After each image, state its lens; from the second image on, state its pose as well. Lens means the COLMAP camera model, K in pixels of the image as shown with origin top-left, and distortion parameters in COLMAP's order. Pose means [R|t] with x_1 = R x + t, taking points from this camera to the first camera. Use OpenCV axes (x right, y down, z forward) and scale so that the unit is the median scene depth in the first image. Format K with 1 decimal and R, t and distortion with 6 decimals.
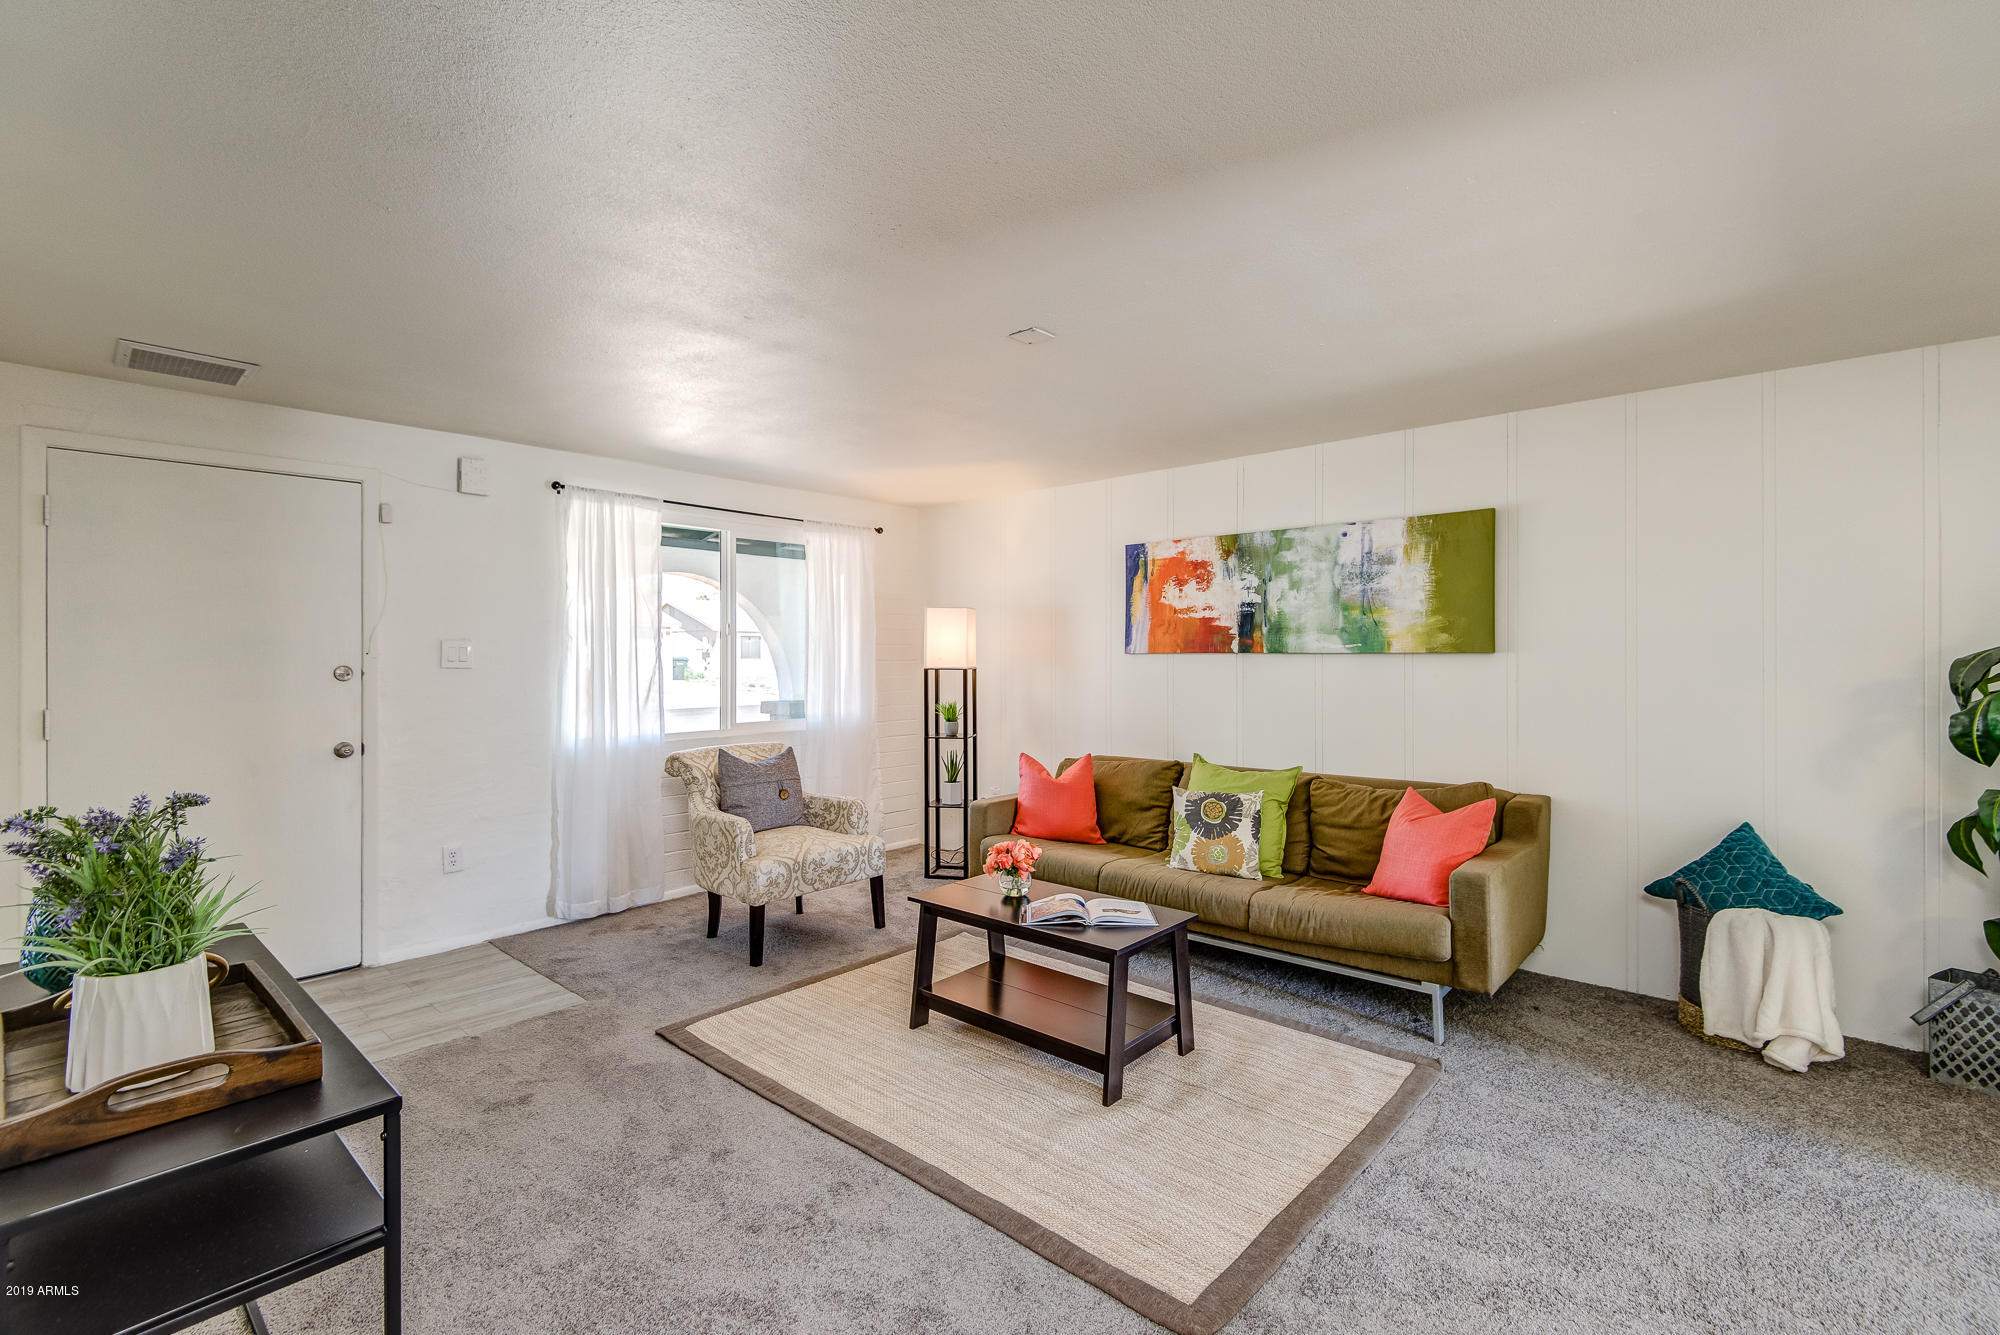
lens RADIAL K [[907.2, 0, 1018.4], [0, 907.2, 657.1], [0, 0, 1]] dist [0.020982, -0.012223]
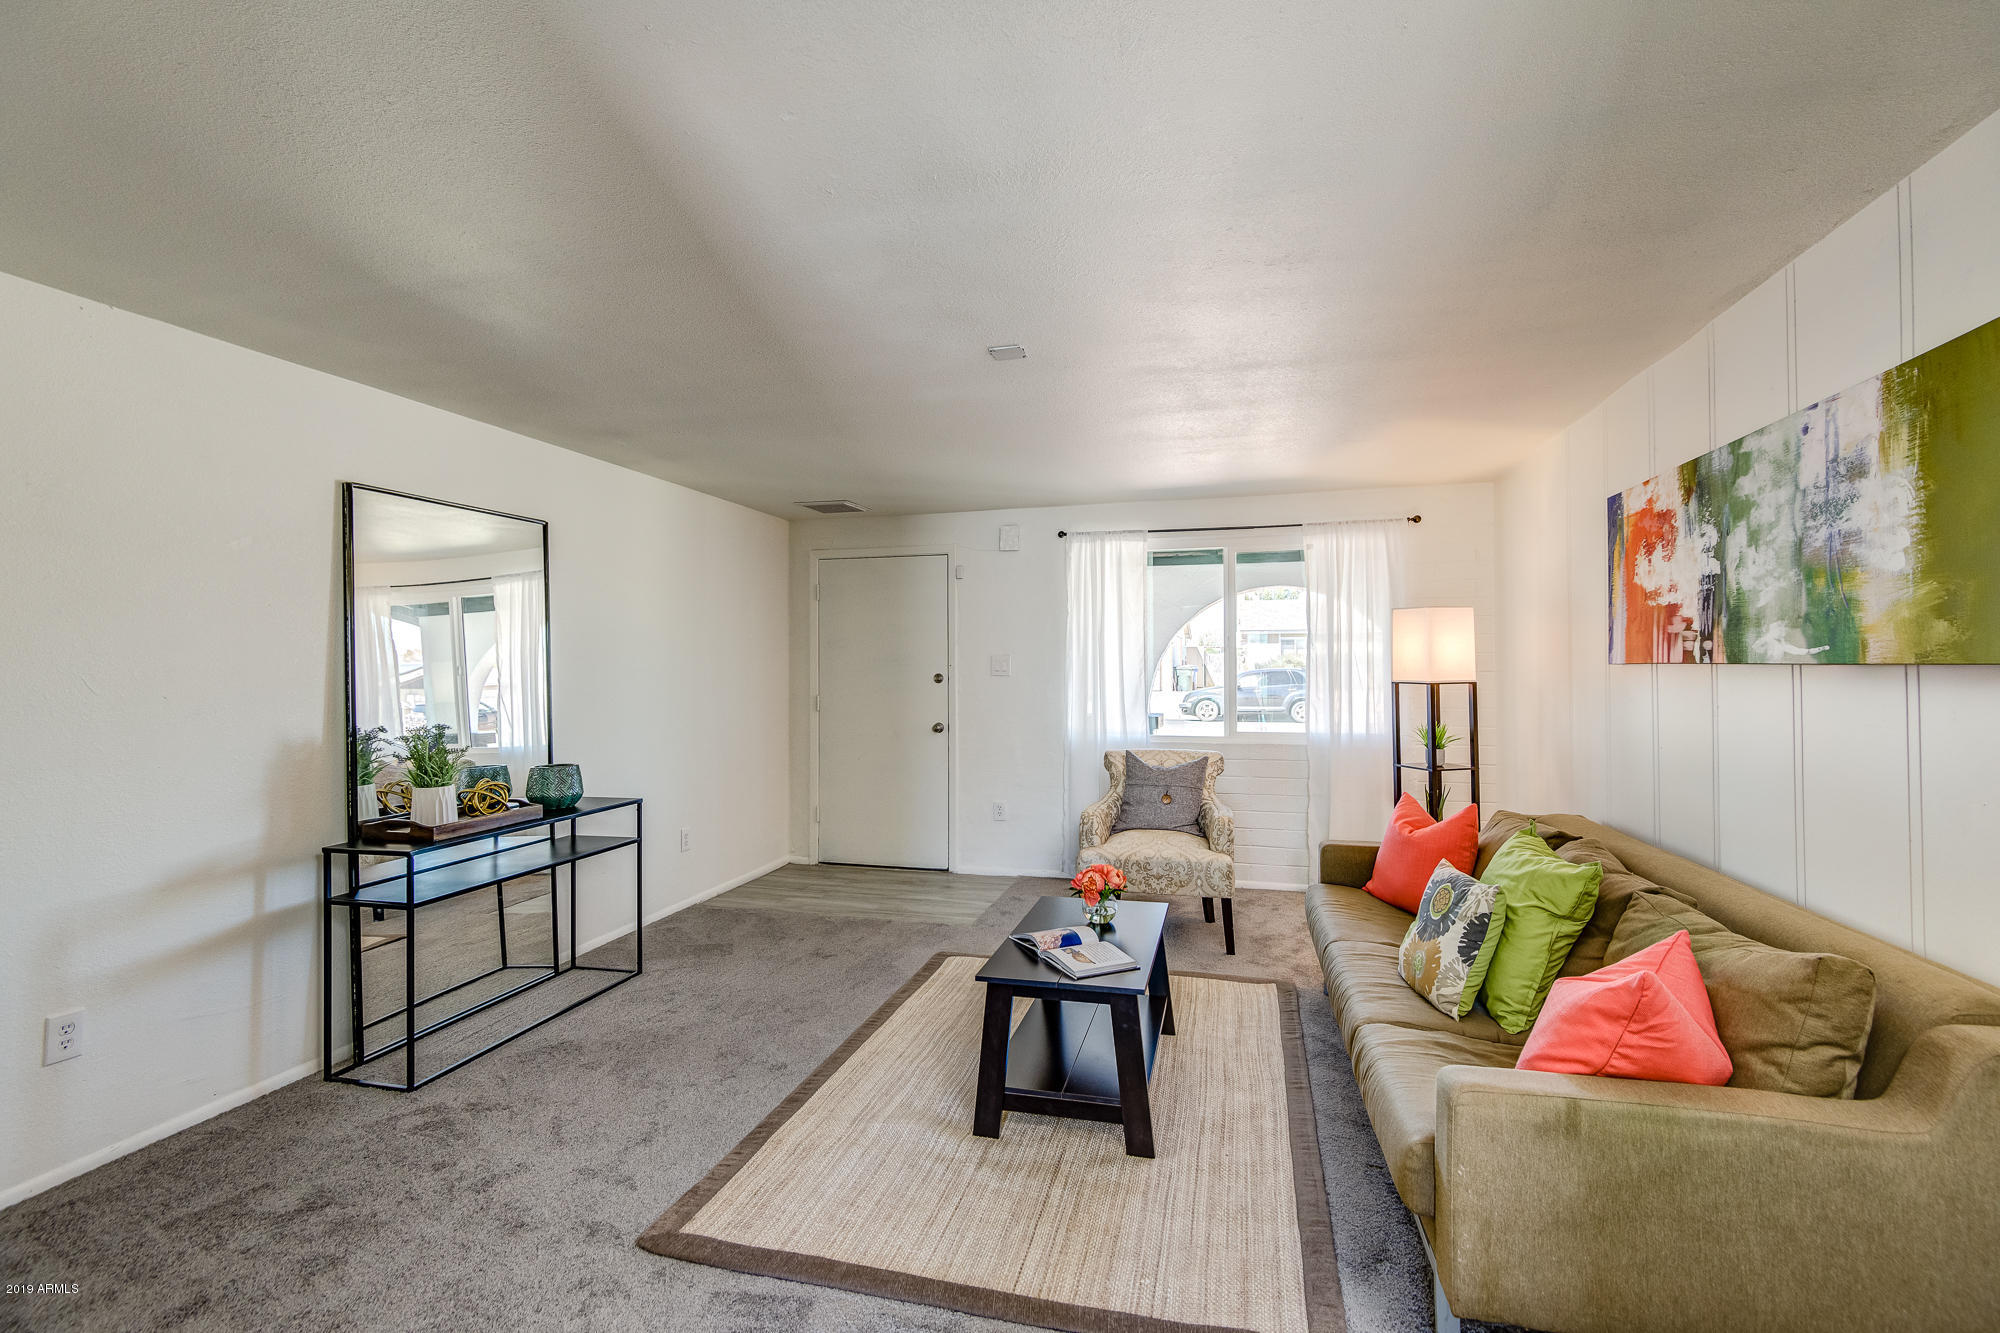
lens RADIAL K [[907.2, 0, 992.4], [0, 907.2, 654.2], [0, 0, 1]] dist [0.020982, -0.012223]
pose [[0.433466, -0.011825, -0.901092, 0.589368], [0.004700, 0.999930, -0.010861, -0.006123], [0.901158, 0.000473, 0.433491, 0.353437]]
